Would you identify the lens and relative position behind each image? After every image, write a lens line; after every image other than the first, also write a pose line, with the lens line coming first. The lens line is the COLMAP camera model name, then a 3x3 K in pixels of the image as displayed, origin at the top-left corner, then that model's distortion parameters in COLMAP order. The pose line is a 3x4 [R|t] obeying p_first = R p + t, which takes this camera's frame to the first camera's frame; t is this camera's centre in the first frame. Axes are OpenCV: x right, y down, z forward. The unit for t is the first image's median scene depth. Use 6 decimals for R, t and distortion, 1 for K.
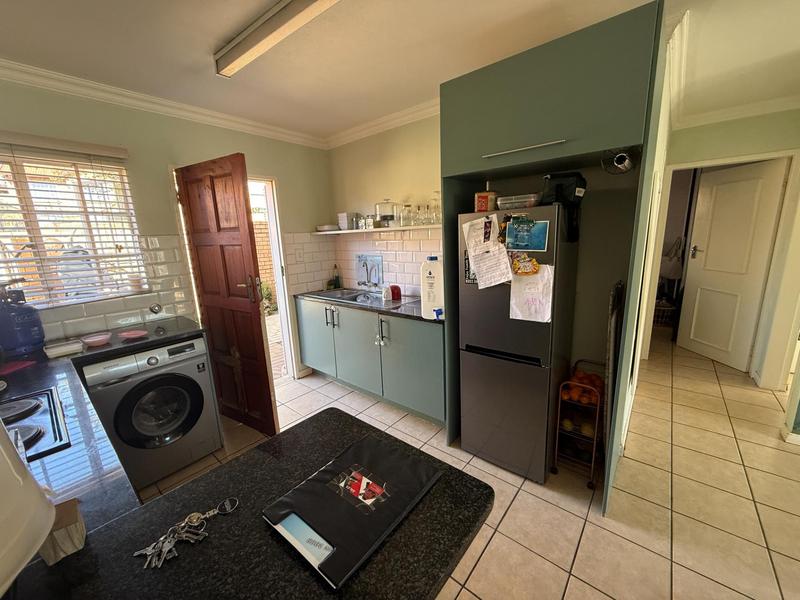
lens RADIAL K [[316.7, 0, 396.5], [0, 316.7, 301.3], [0, 0, 1]] dist [-0.002032, 0.000258]
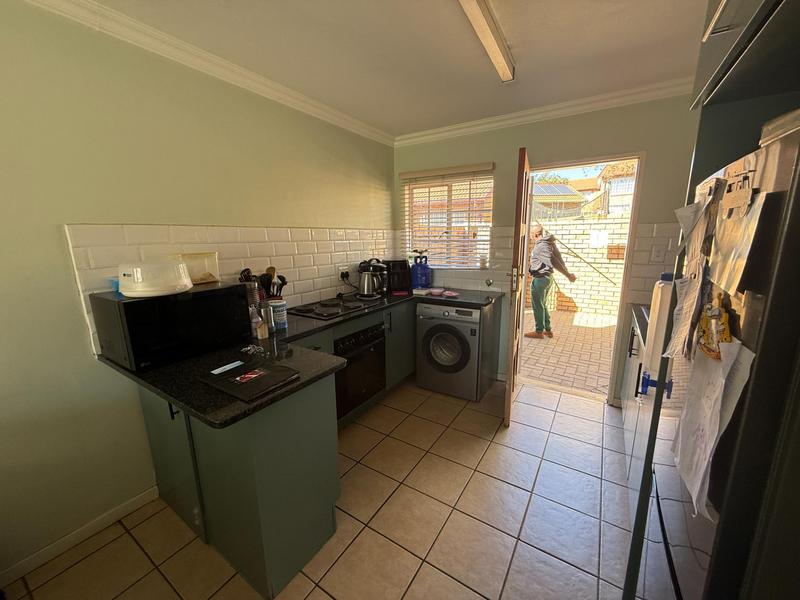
lens RADIAL K [[316.7, 0, 403.8], [0, 316.7, 301.6], [0, 0, 1]] dist [-0.002032, 0.000258]
pose [[0.146655, 0.226841, -0.962827, 0.539416], [-0.200636, 0.959940, 0.195600, -0.100051], [0.968626, 0.164492, 0.186293, 0.492767]]
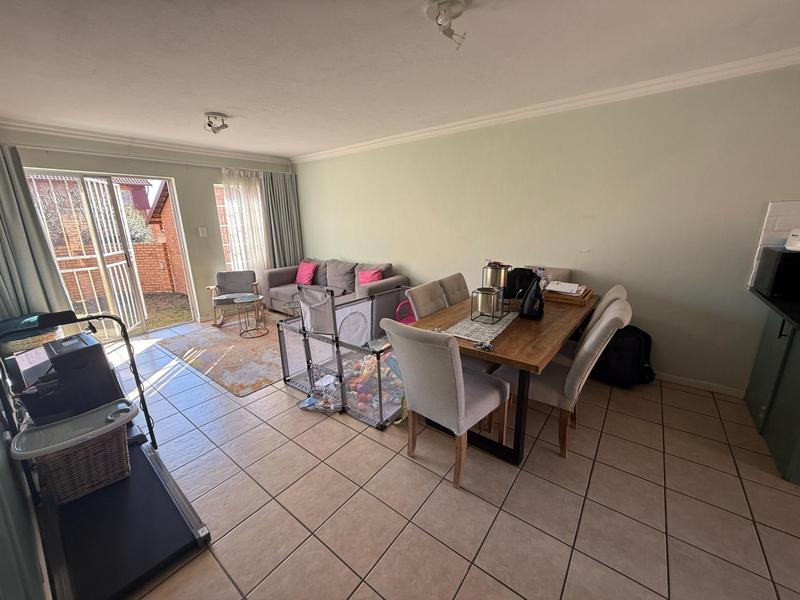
lens RADIAL K [[316.7, 0, 405.2], [0, 316.7, 302.1], [0, 0, 1]] dist [-0.002032, 0.000258]
pose [[-0.997056, 0.060924, -0.046556, 0.906165], [0.033390, 0.891576, 0.451639, -0.173853], [0.069023, 0.448755, -0.890985, 0.793554]]
